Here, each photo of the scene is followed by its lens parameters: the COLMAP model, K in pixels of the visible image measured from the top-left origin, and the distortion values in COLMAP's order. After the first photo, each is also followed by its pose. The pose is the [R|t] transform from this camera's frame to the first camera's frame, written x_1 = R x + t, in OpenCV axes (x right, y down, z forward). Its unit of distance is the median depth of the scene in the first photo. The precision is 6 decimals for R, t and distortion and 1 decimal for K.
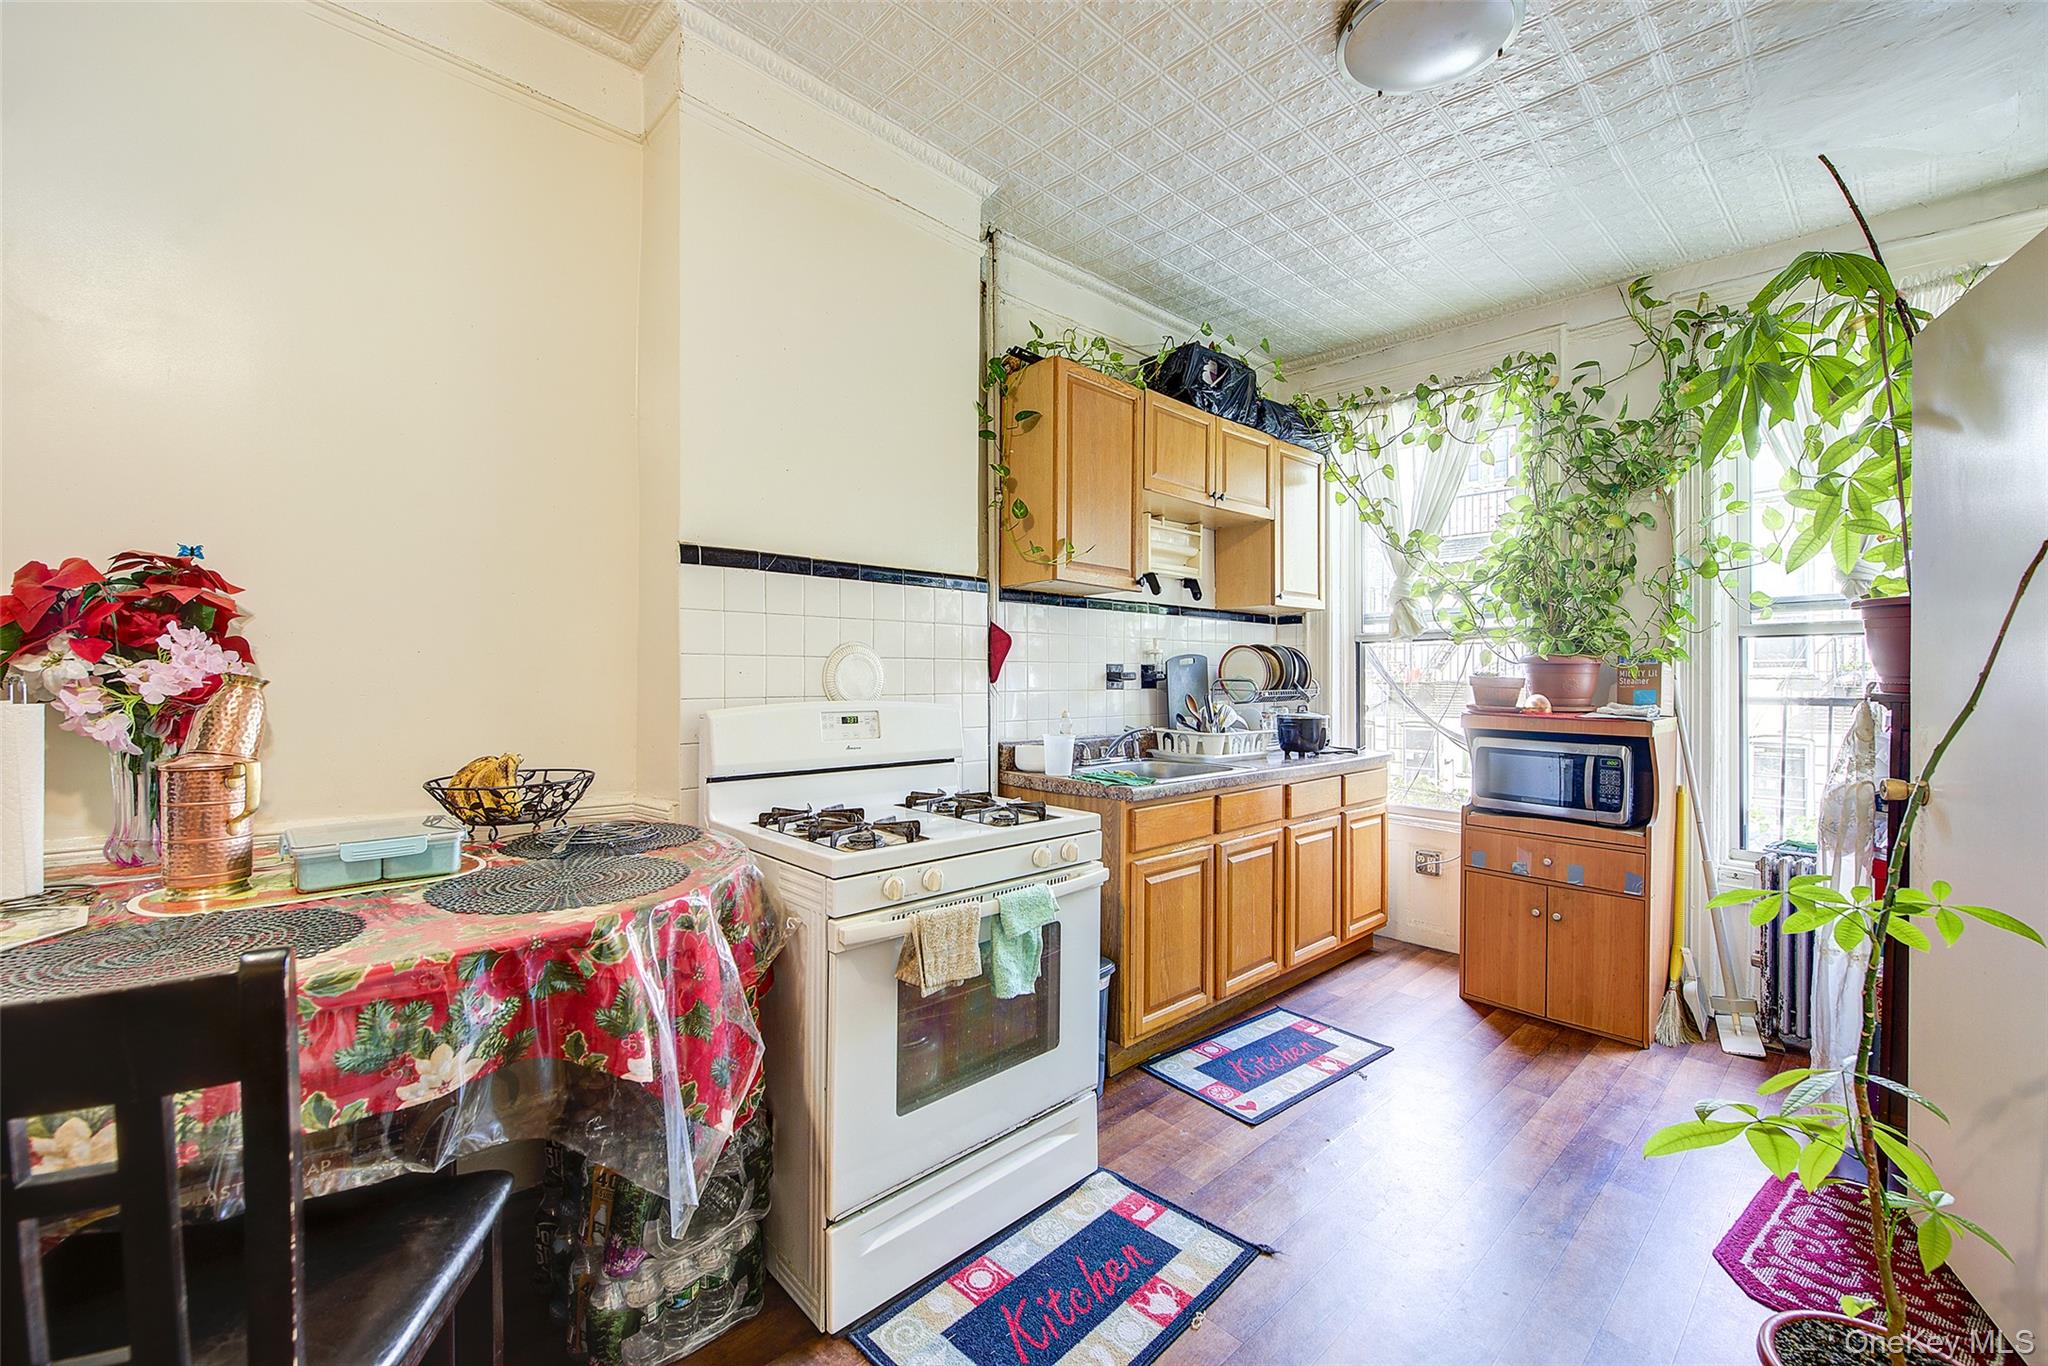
lens RADIAL K [[856.4, 0, 1024.0], [0, 856.4, 683.0], [0, 0, 1]] dist [0.029382, 0.000044]
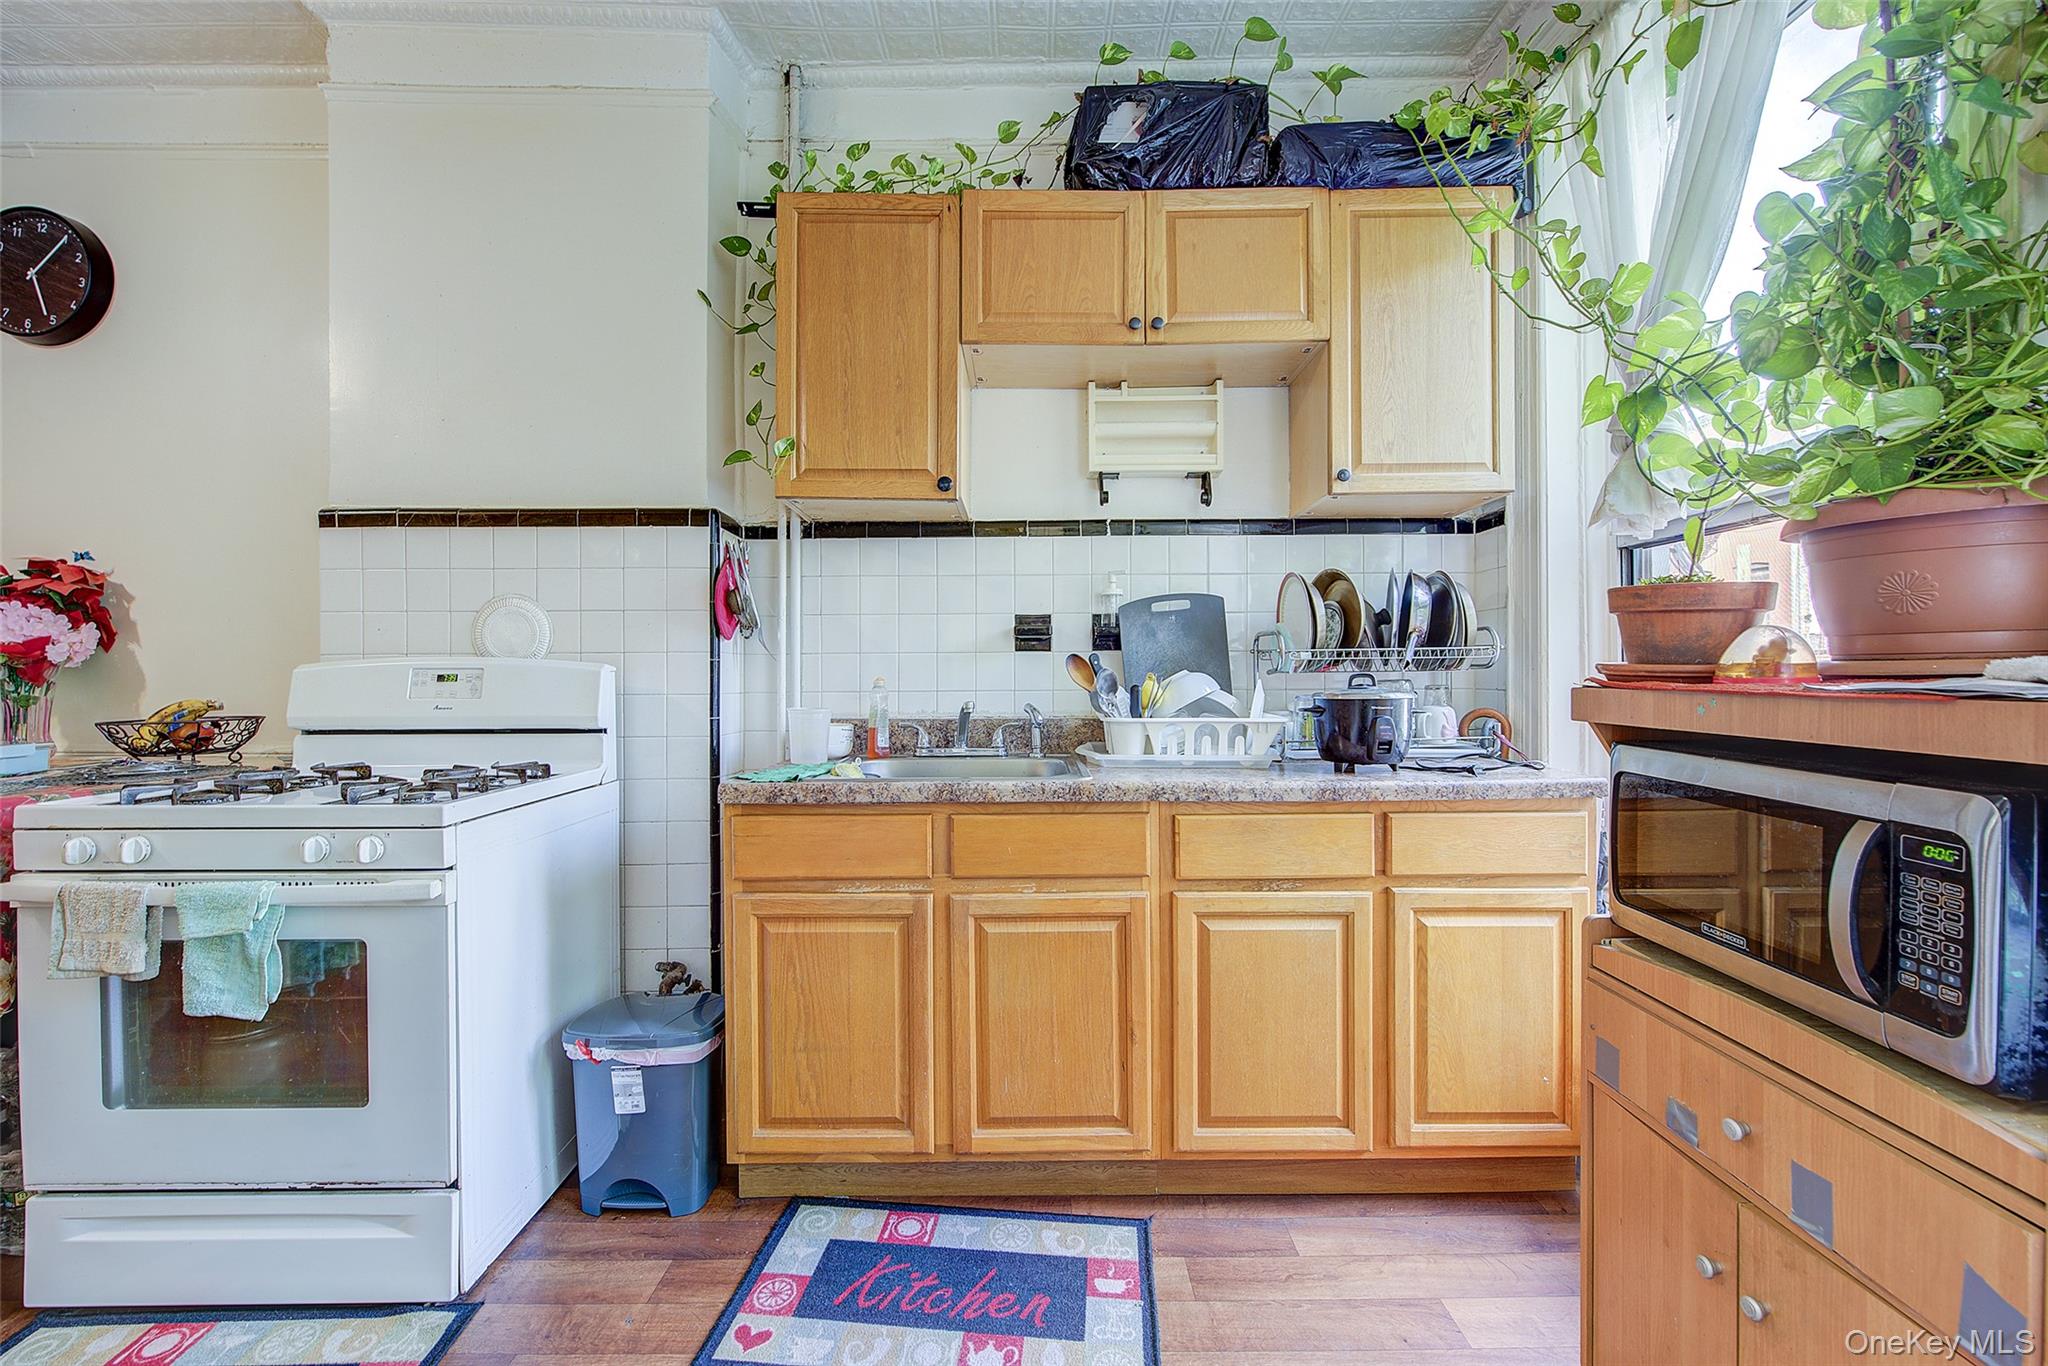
lens RADIAL K [[826.6, 0, 1024.0], [0, 826.6, 683.0], [0, 0, 1]] dist [-0.000486, 0.000105]
pose [[0.717489, -0.000331, -0.696569, 0.627933], [0.001057, 0.999999, 0.000614, 0.035968], [0.696569, -0.001177, 0.717489, 0.586111]]
